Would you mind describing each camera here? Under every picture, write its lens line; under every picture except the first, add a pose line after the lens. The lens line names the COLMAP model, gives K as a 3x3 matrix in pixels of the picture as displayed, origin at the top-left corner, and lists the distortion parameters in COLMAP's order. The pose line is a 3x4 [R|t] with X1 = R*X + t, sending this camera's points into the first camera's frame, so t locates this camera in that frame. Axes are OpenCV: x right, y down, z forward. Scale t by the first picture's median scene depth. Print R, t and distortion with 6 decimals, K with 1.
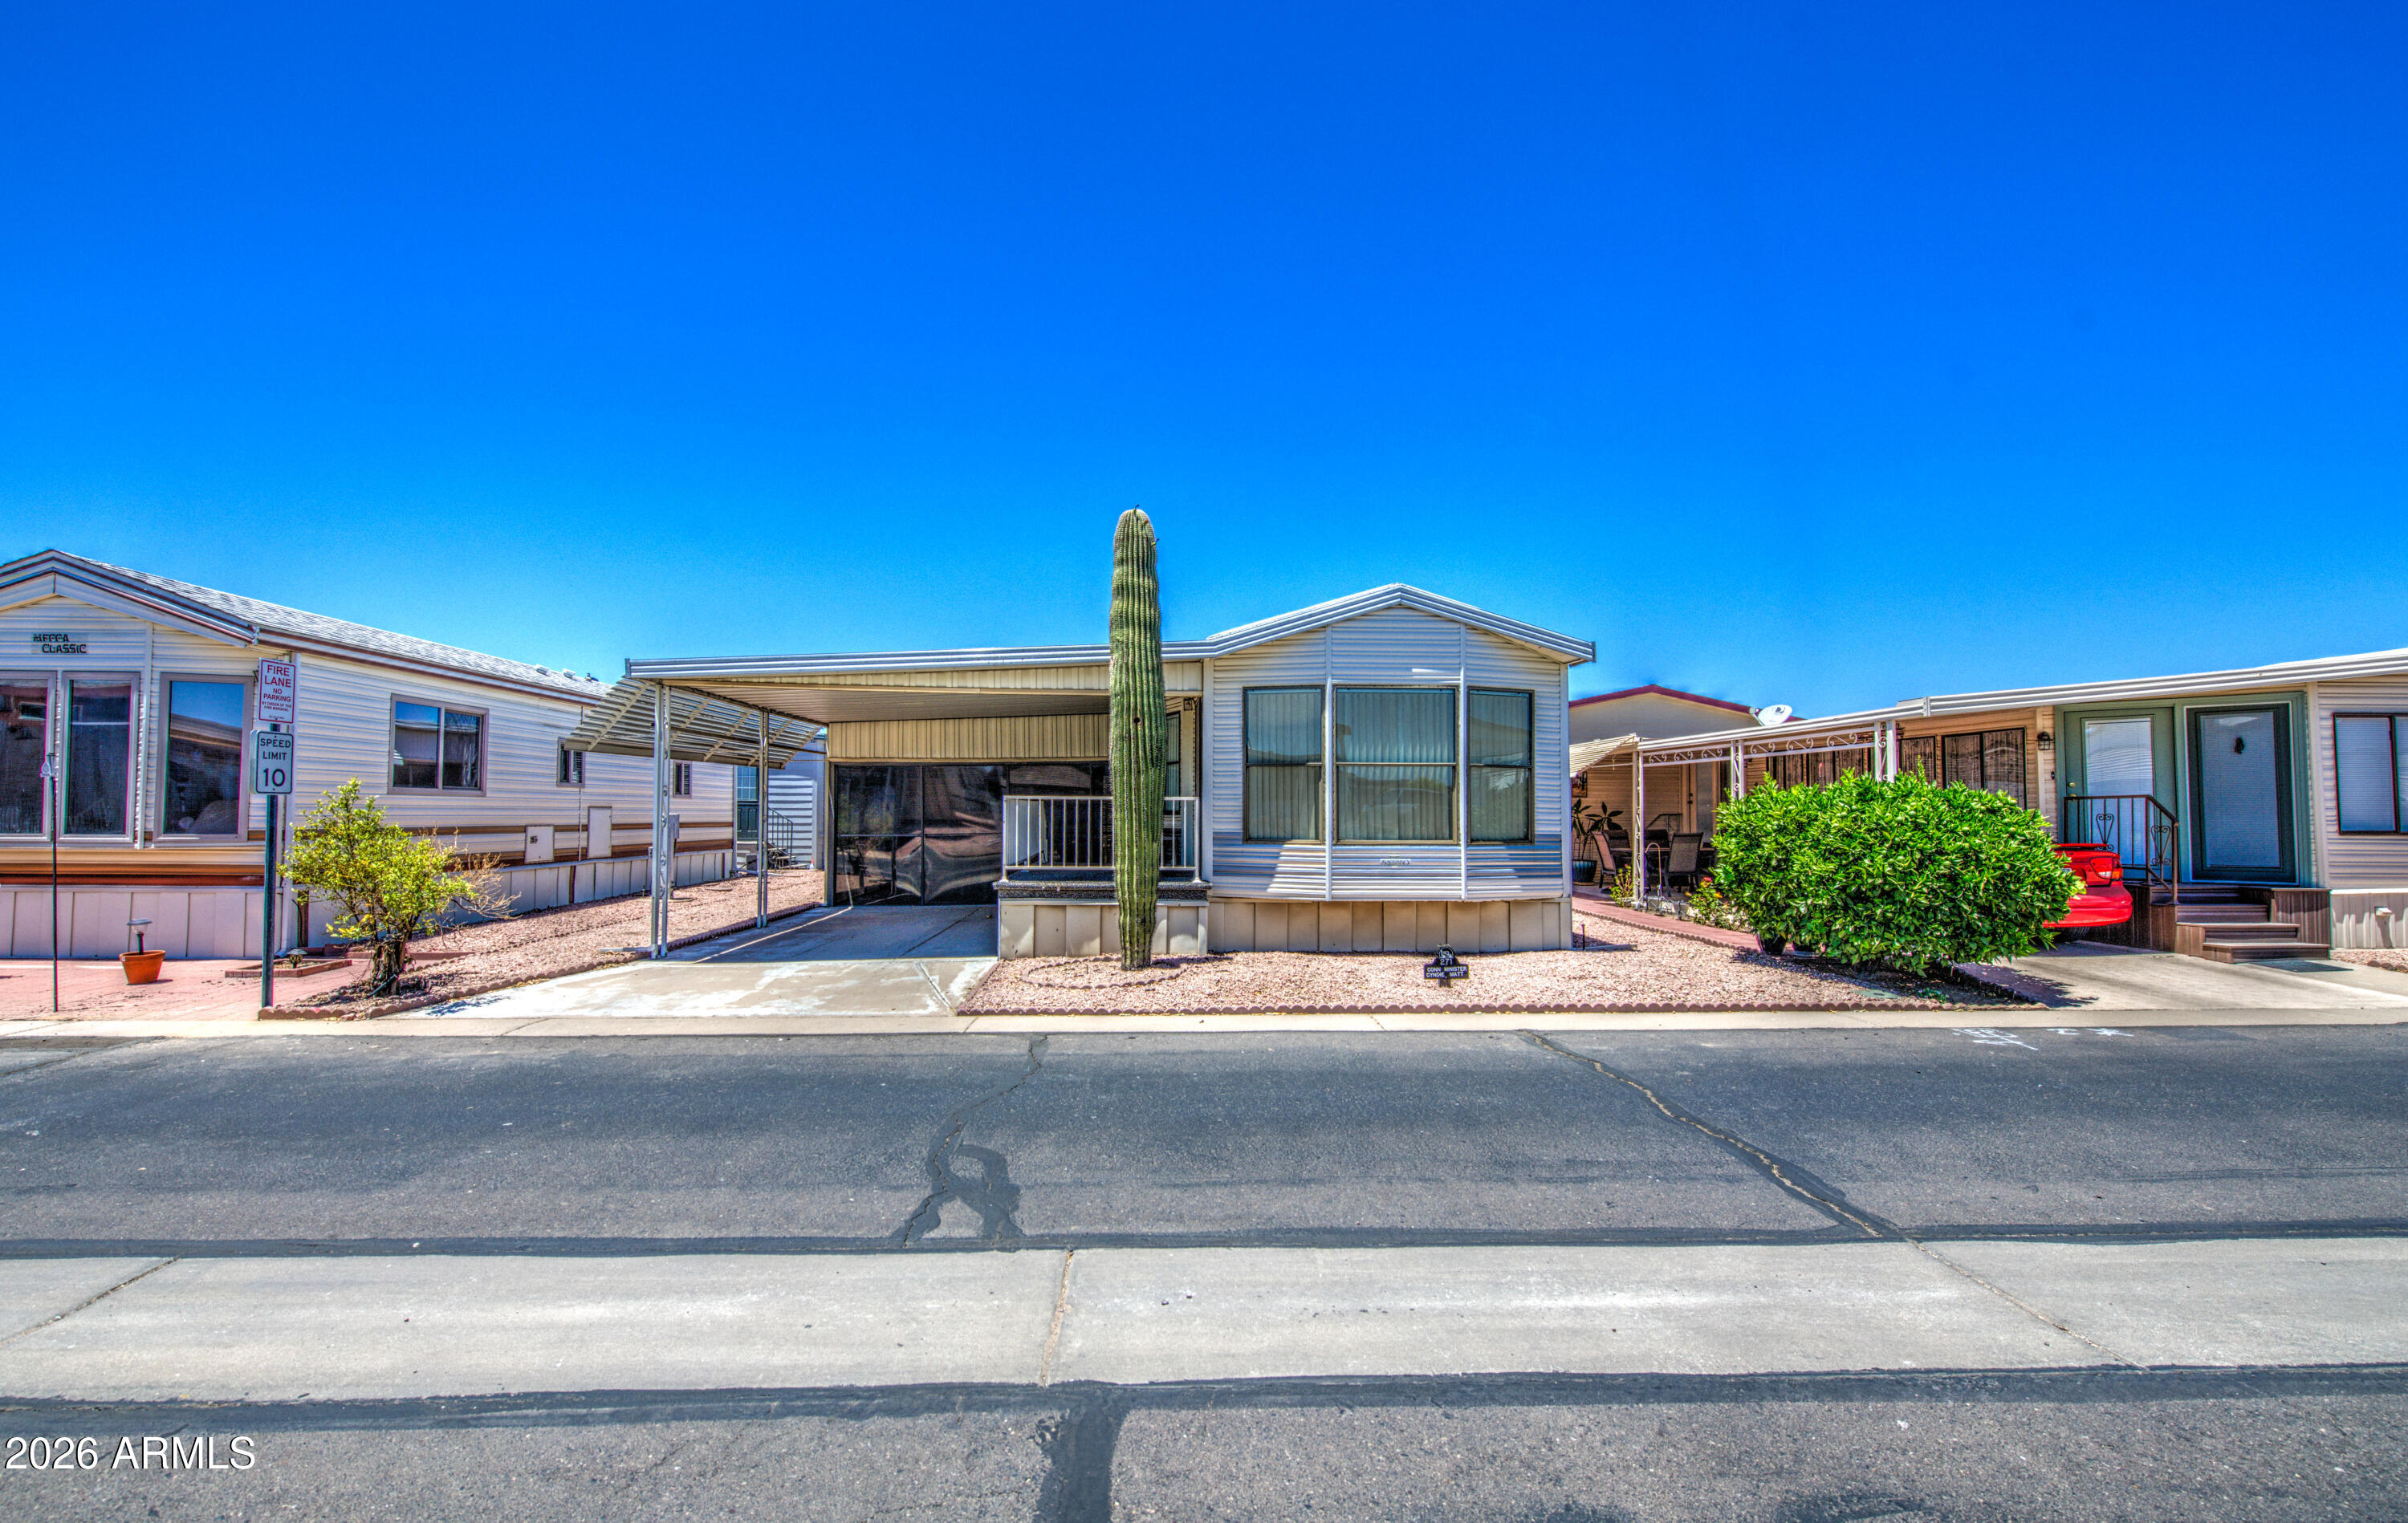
lens RADIAL K [[1035.3, 0, 1203.0], [0, 1035.3, 794.5], [0, 0, 1]] dist [-0.000796, -0.000105]
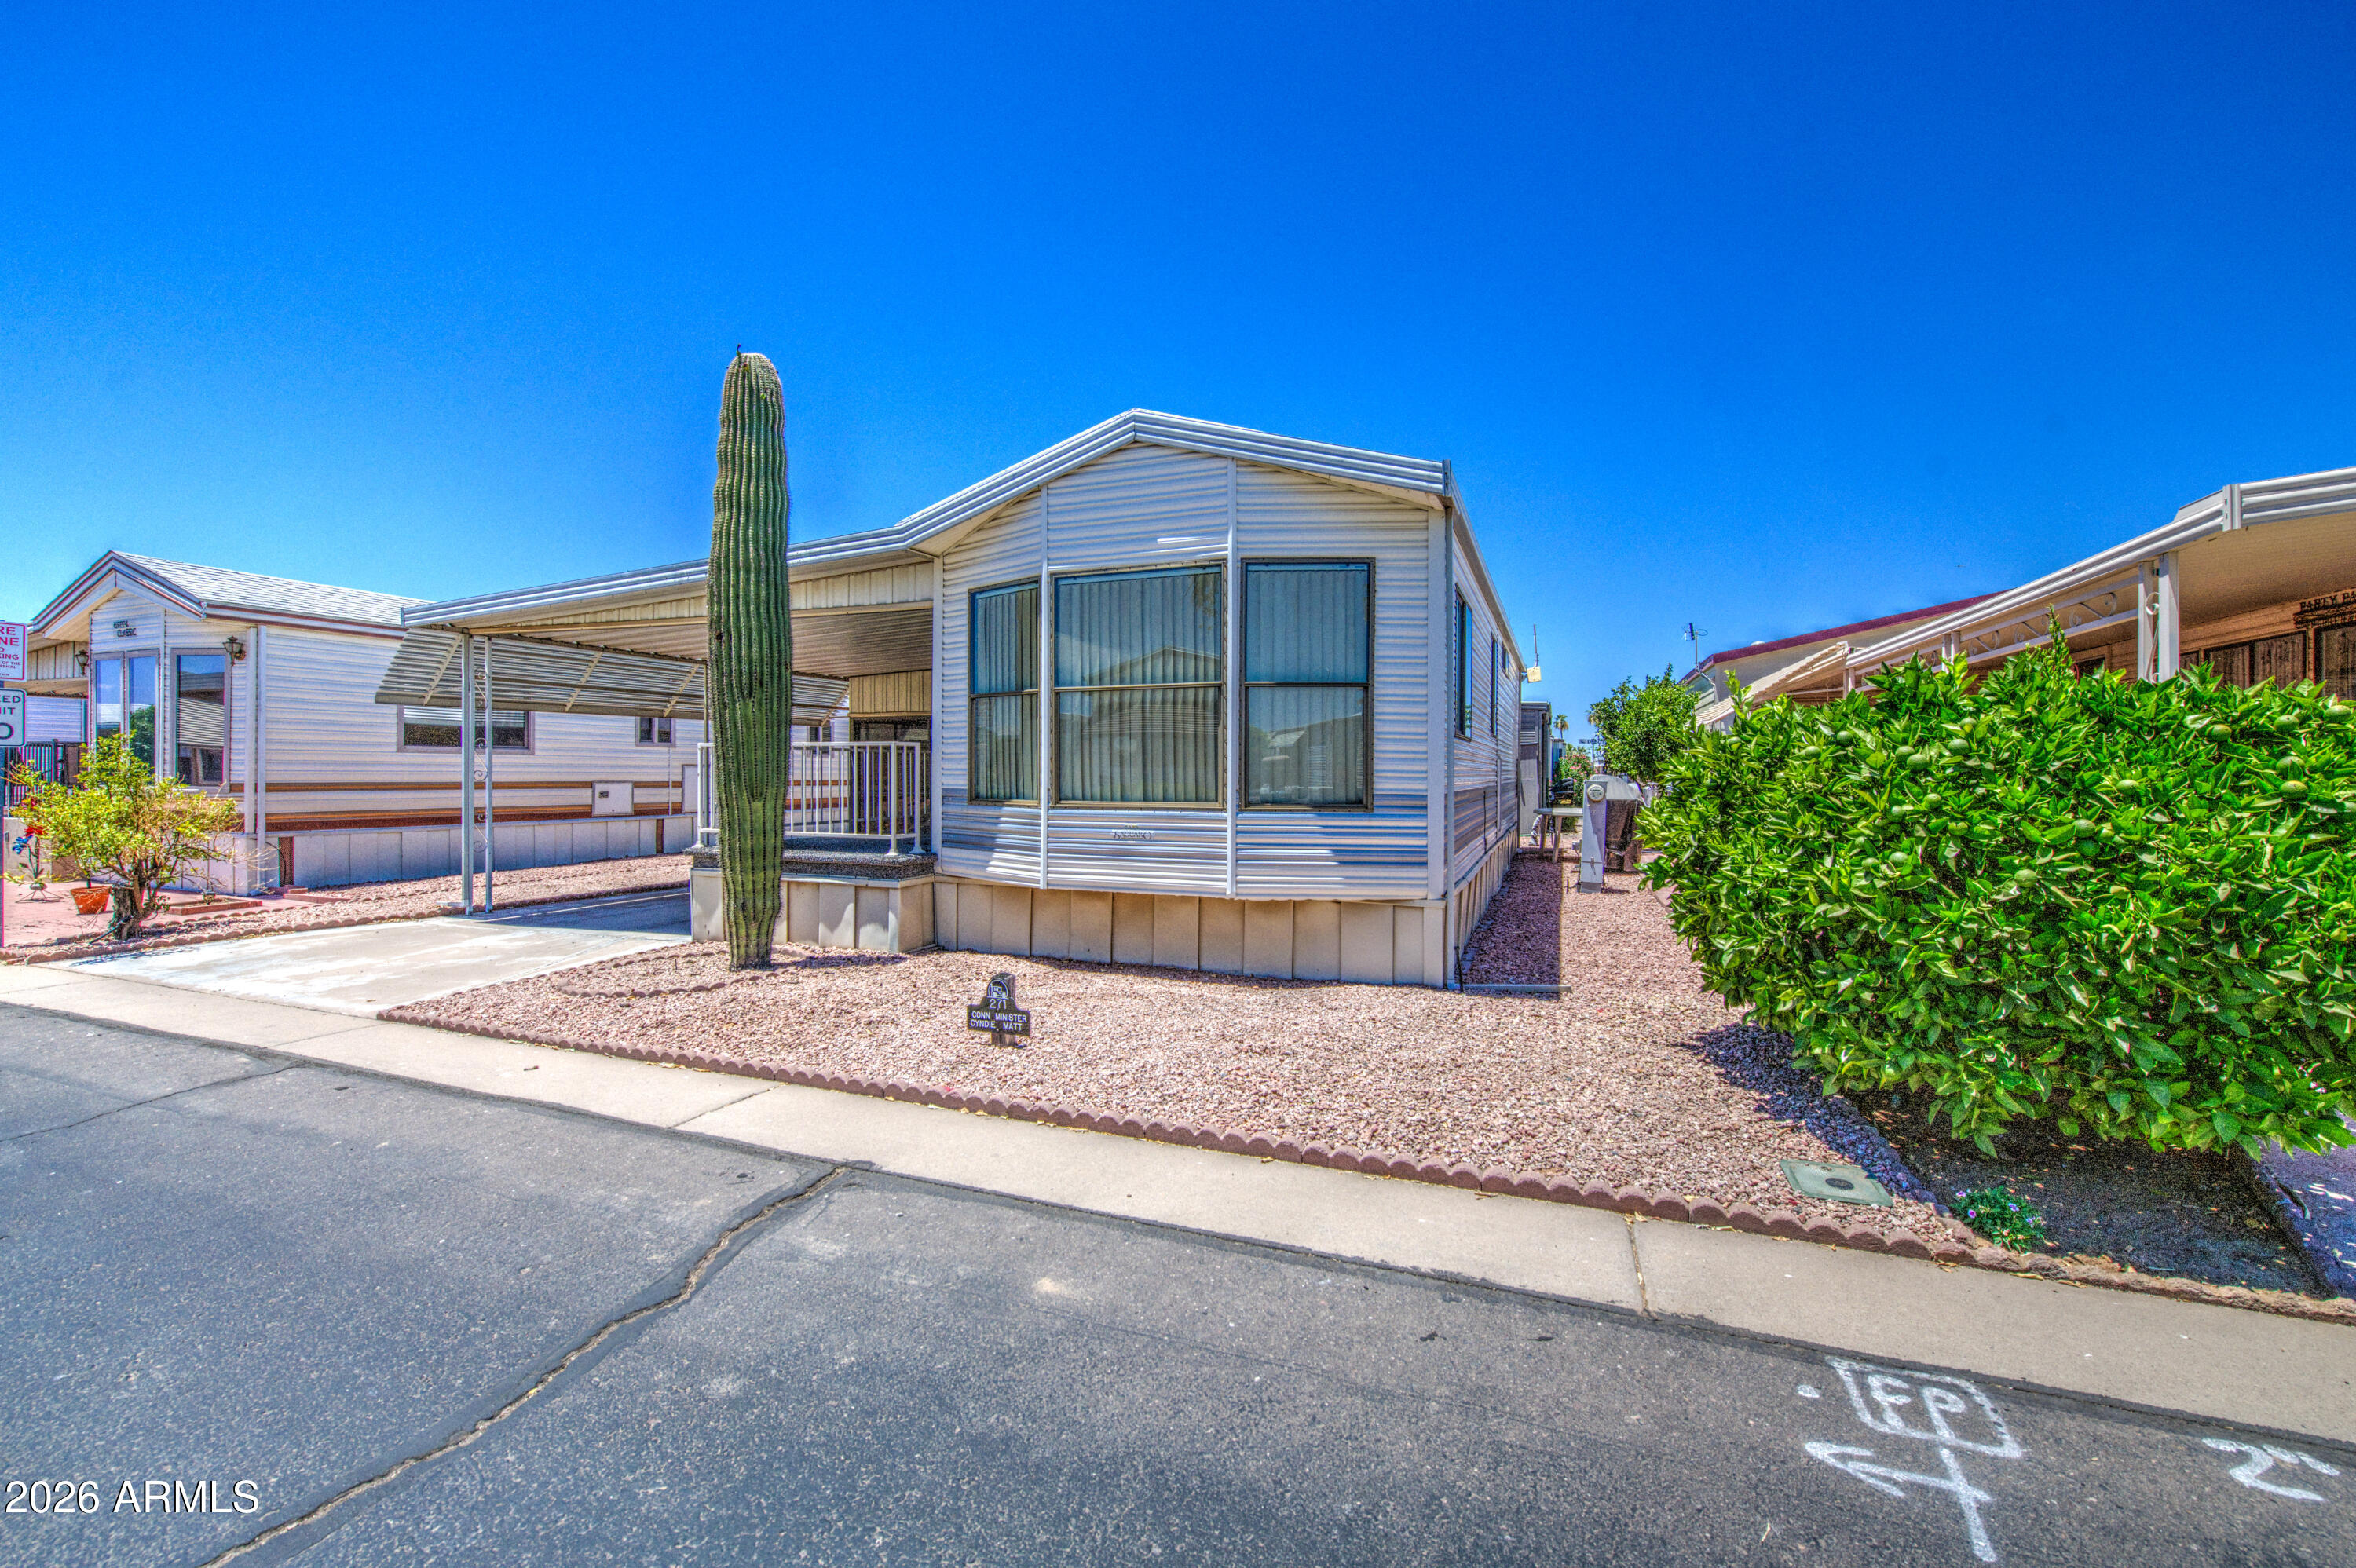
lens RADIAL K [[977.9, 0, 1170.5], [0, 977.9, 790.8], [0, 0, 1]] dist [-0.000948, -0.001184]
pose [[0.910772, 0.005012, -0.412878, 0.459489], [0.008998, 0.999448, 0.031981, 0.017033], [0.412811, -0.032843, 0.910224, 0.434337]]
